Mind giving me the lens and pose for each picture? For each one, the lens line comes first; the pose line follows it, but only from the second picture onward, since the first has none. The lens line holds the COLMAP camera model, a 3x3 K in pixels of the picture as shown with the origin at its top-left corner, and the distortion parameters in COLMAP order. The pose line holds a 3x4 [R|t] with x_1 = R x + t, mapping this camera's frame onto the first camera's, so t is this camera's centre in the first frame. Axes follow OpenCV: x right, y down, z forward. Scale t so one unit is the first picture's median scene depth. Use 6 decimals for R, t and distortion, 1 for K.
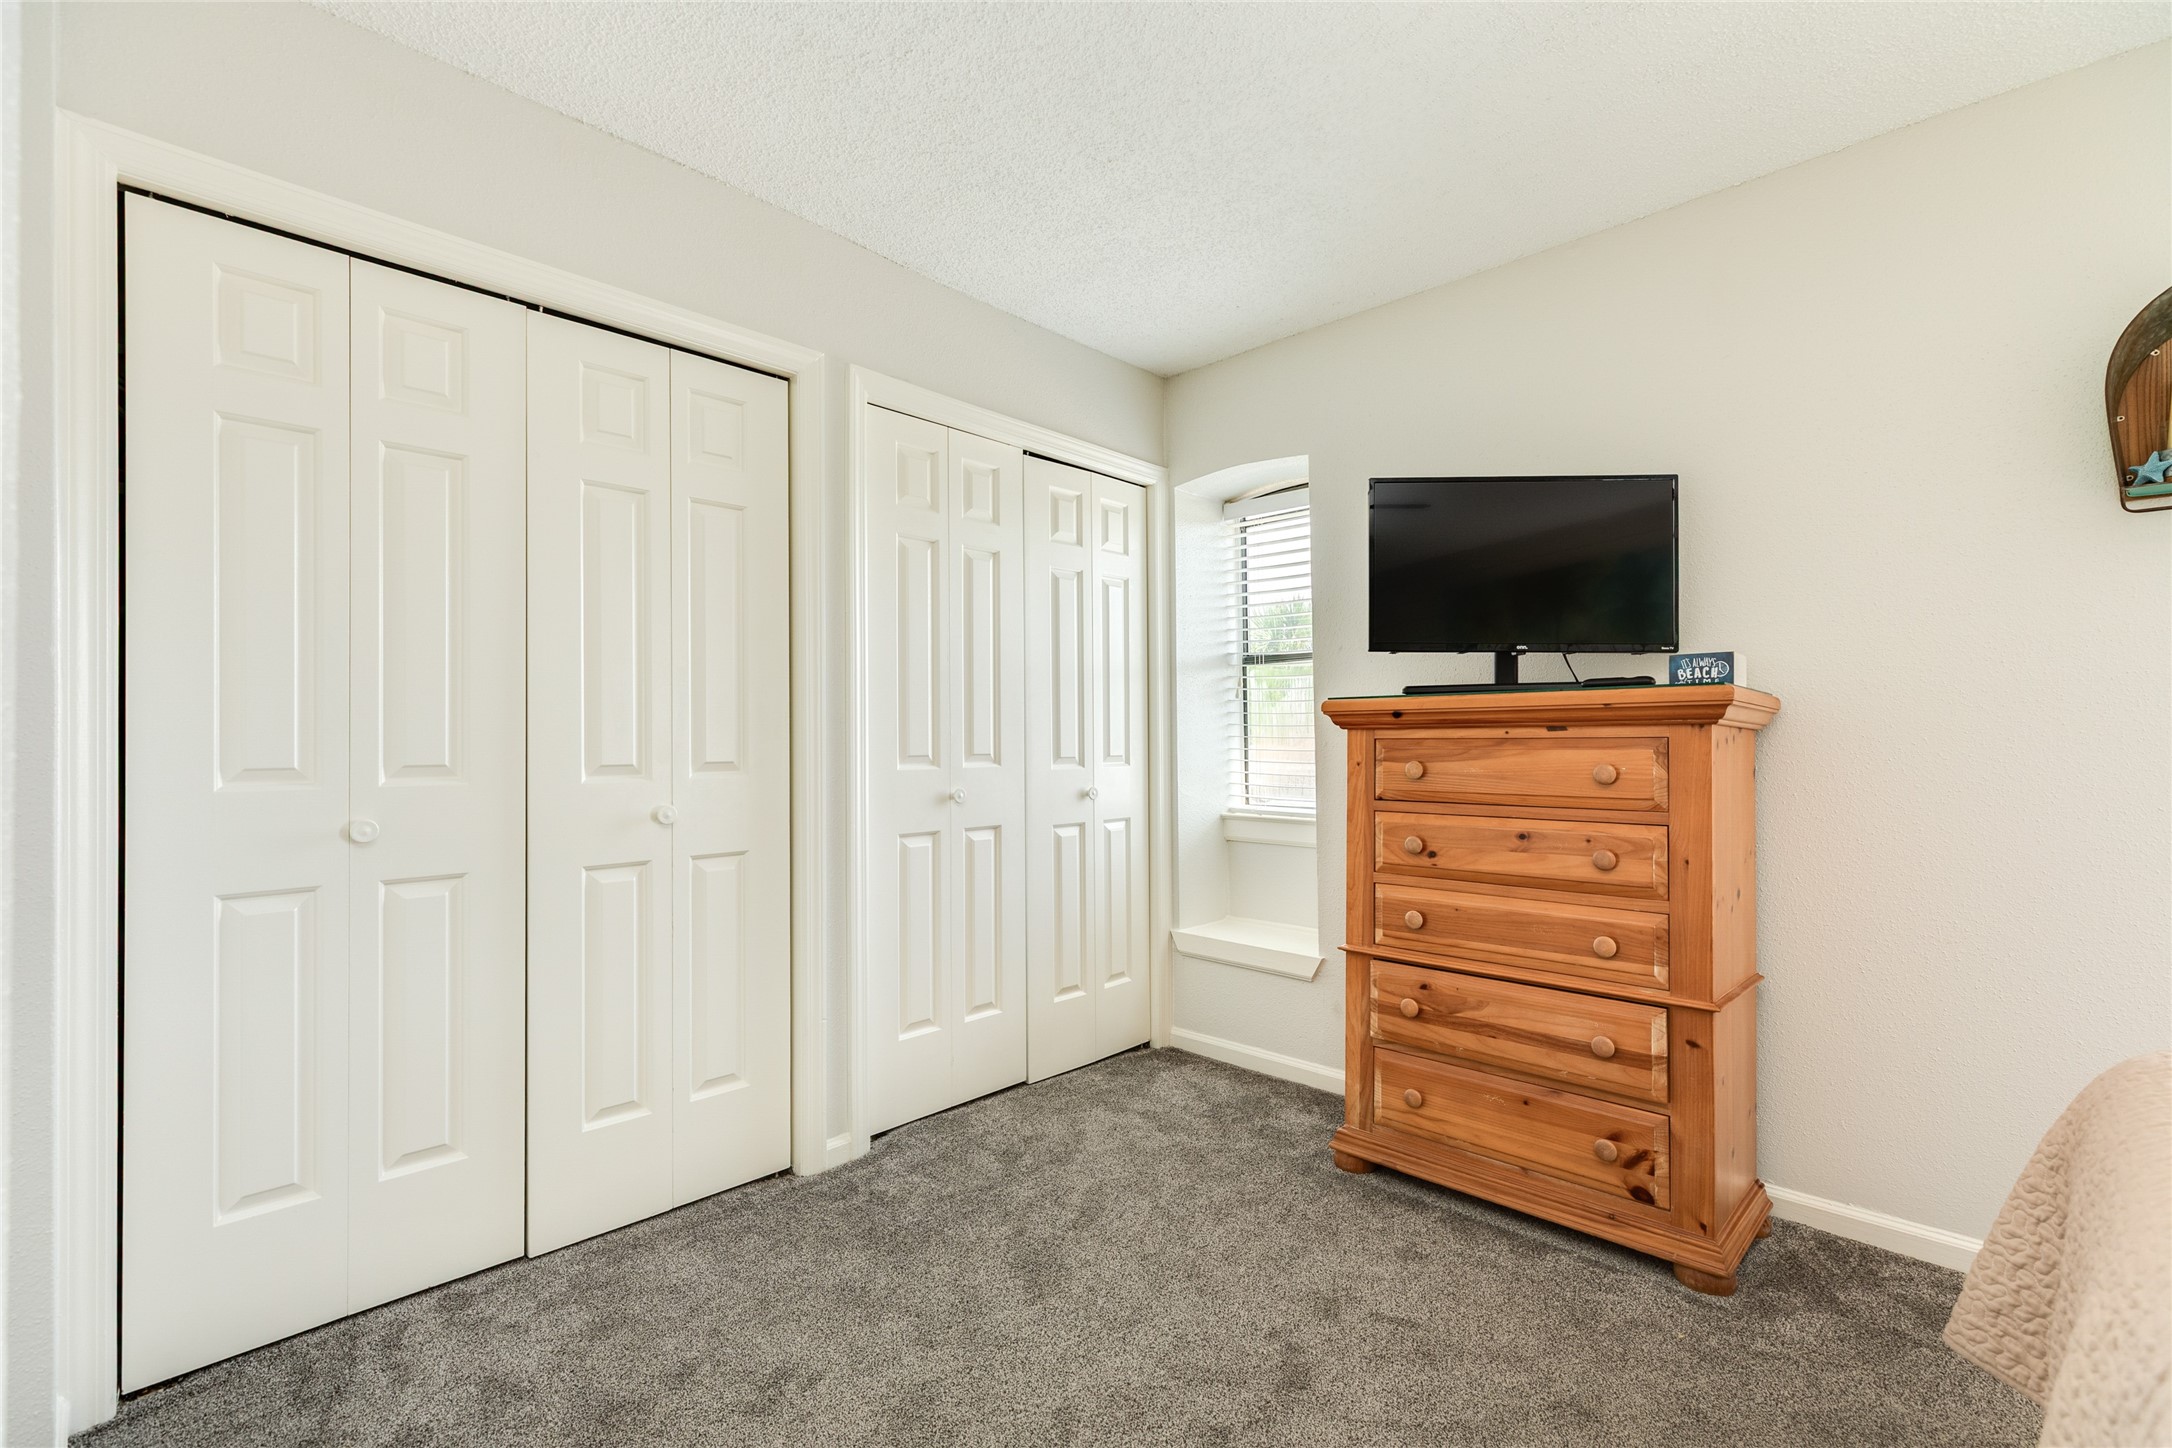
lens RADIAL K [[978.4, 0, 1073.4], [0, 978.4, 734.0], [0, 0, 1]] dist [0.000971, -0.000077]
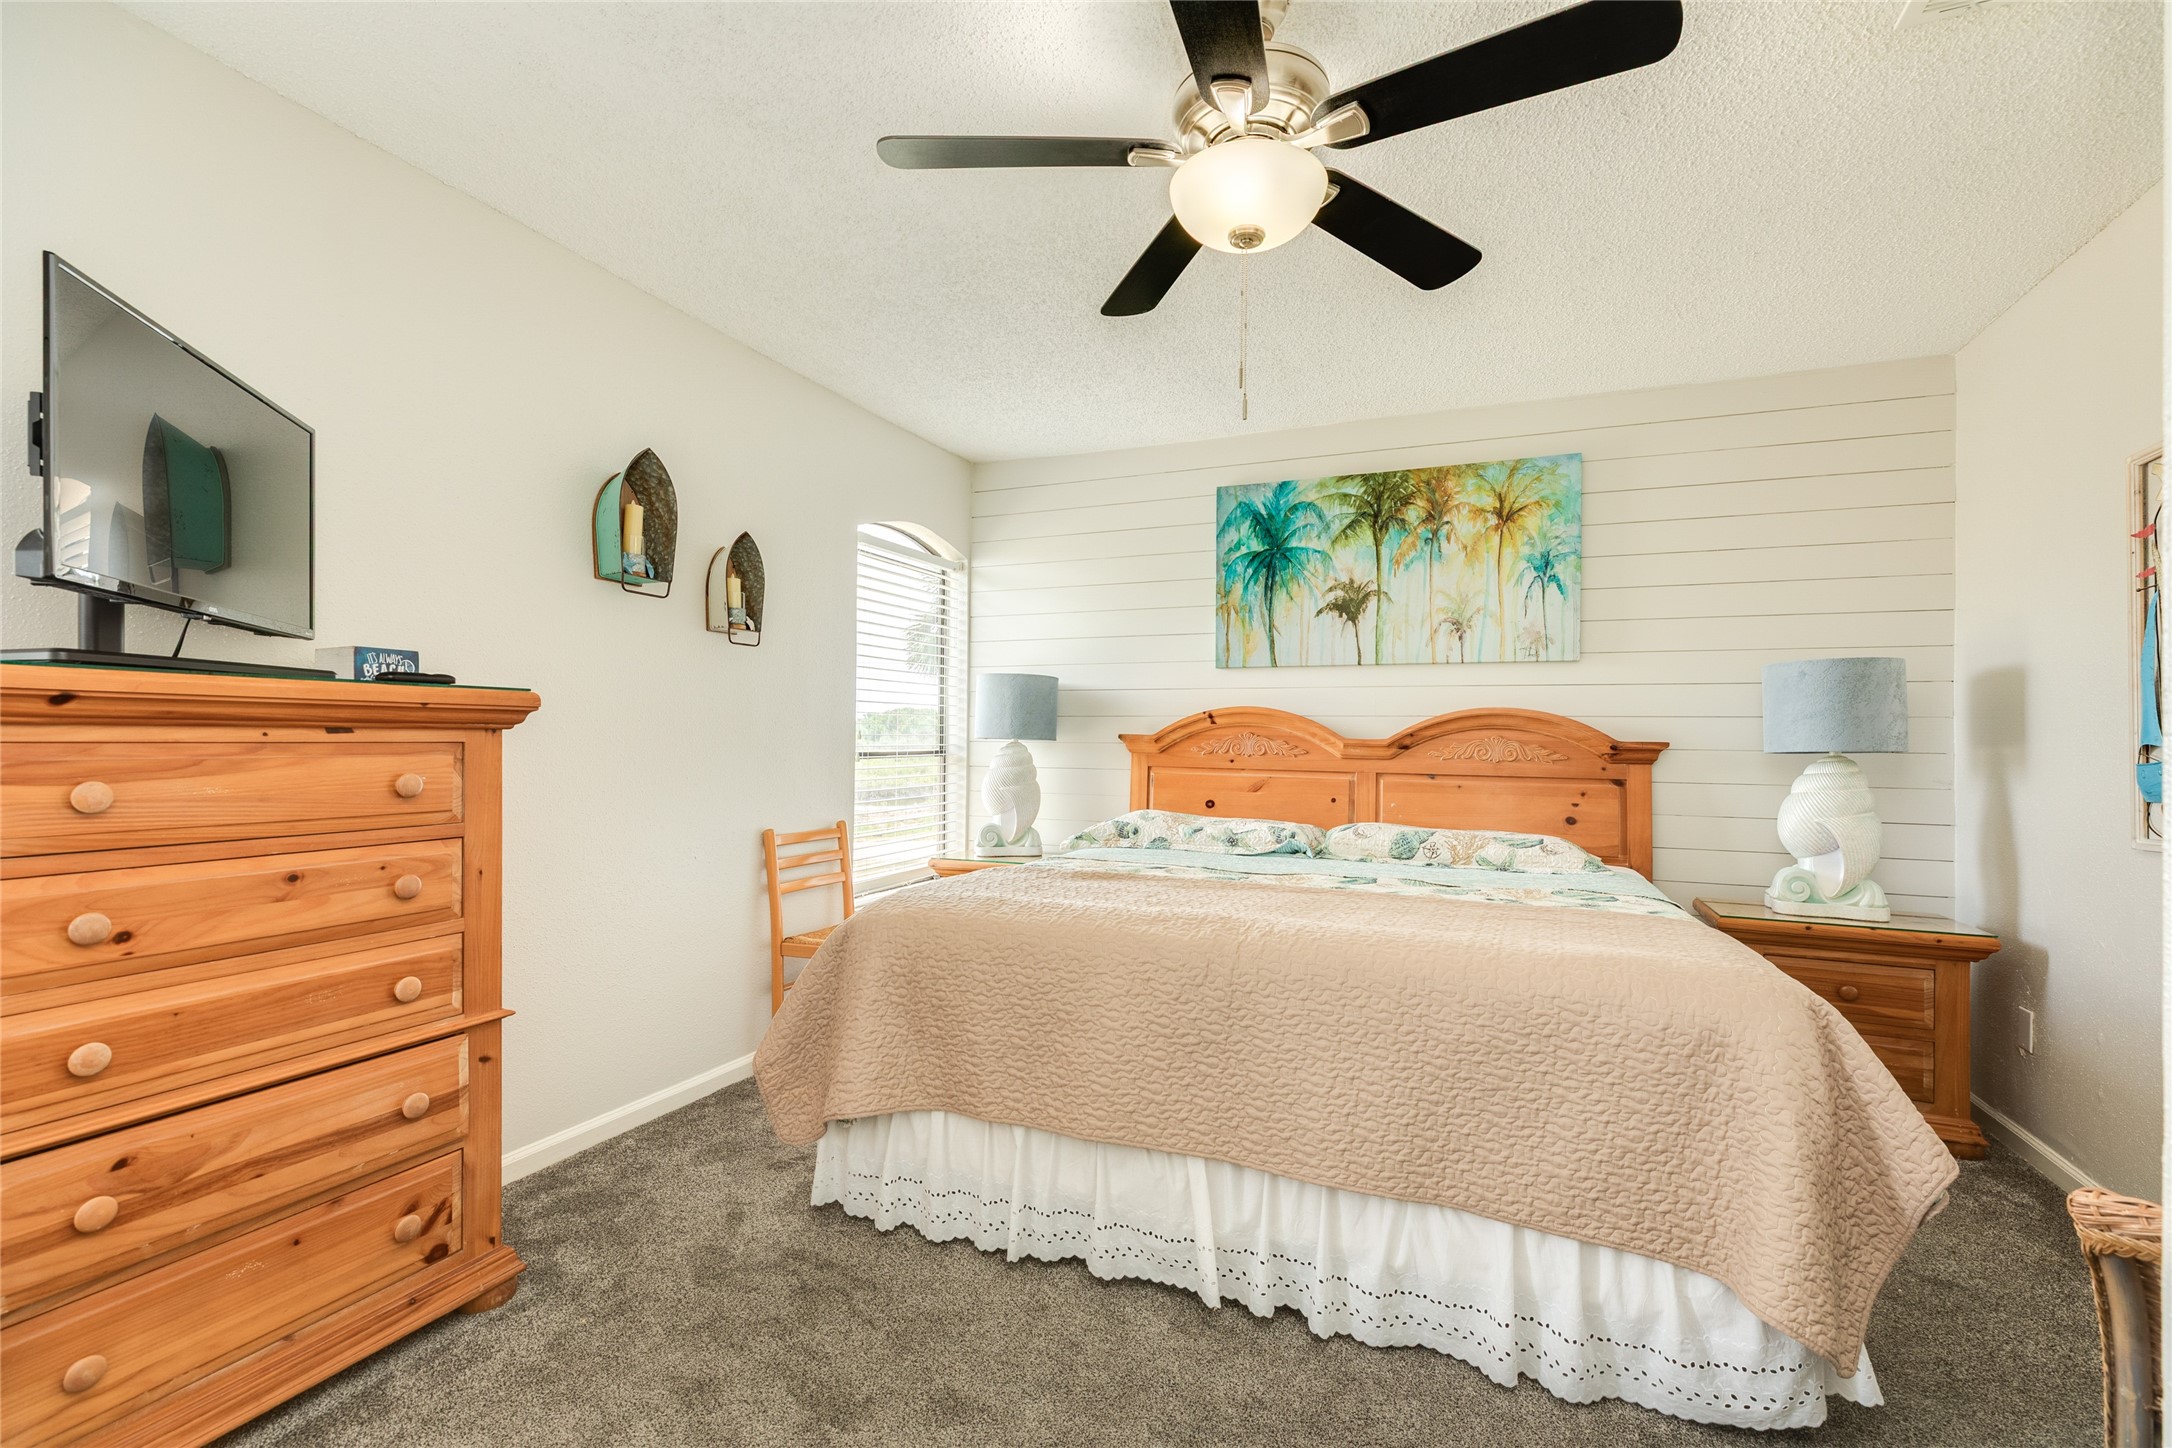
lens RADIAL K [[978.4, 0, 1073.4], [0, 978.4, 734.0], [0, 0, 1]] dist [0.000971, -0.000077]
pose [[-0.381062, 0.005114, 0.924535, -0.452690], [-0.013834, 0.999841, -0.011232, -0.001997], [-0.924446, -0.017070, -0.380931, 0.778512]]
